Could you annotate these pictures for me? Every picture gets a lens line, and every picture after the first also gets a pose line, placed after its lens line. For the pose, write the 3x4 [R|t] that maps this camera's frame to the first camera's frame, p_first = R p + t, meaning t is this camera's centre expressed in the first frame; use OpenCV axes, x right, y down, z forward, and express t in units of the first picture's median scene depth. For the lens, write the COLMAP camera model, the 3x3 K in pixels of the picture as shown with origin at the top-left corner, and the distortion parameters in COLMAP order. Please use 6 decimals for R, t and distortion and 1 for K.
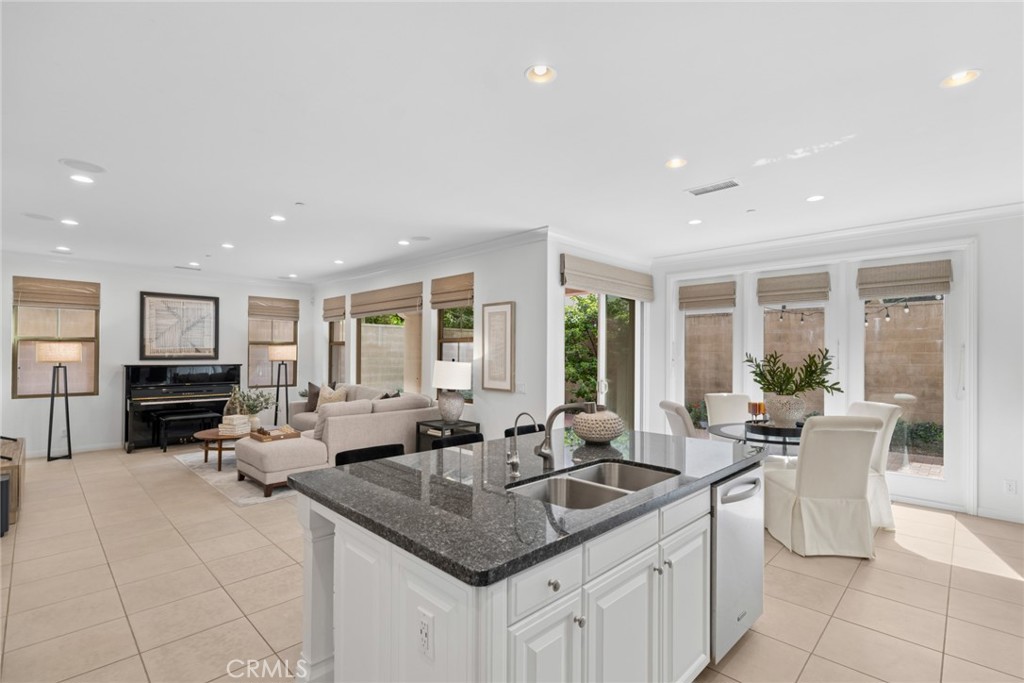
lens RADIAL K [[470.0, 0, 514.6], [0, 470.0, 347.2], [0, 0, 1]] dist [-0.006134, -0.000184]
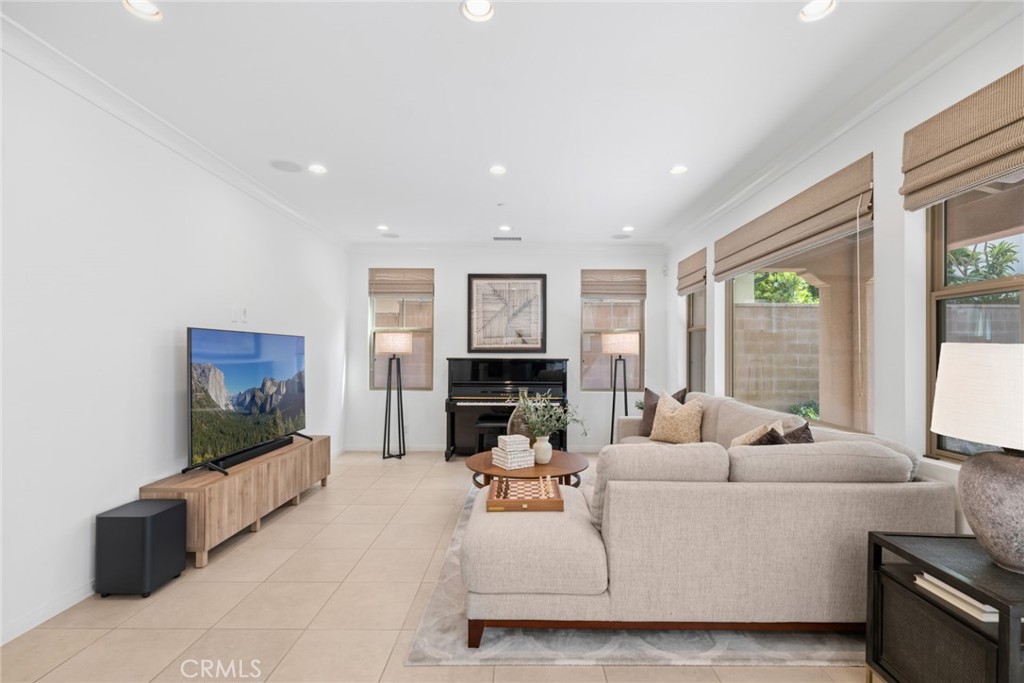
lens RADIAL K [[470.0, 0, 514.6], [0, 470.0, 347.2], [0, 0, 1]] dist [-0.006134, -0.000184]
pose [[0.692636, -0.009080, -0.721230, -0.109431], [0.007918, 0.999956, -0.004985, 0.022295], [0.721244, -0.002258, 0.692678, 0.455626]]
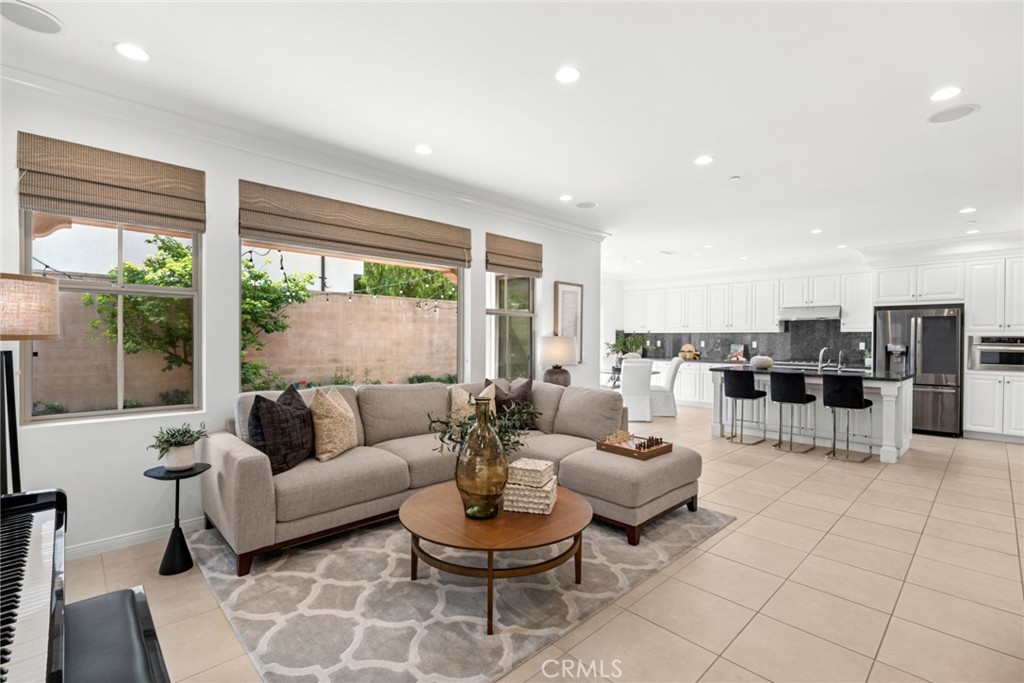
lens RADIAL K [[475.5, 0, 518.5], [0, 475.5, 343.8], [0, 0, 1]] dist [0.021199, 0.000147]
pose [[0.010408, -0.016985, 0.999802, -0.839729], [-0.020151, 0.999649, 0.017192, 0.021225], [-0.999743, -0.020326, 0.010062, 0.818743]]
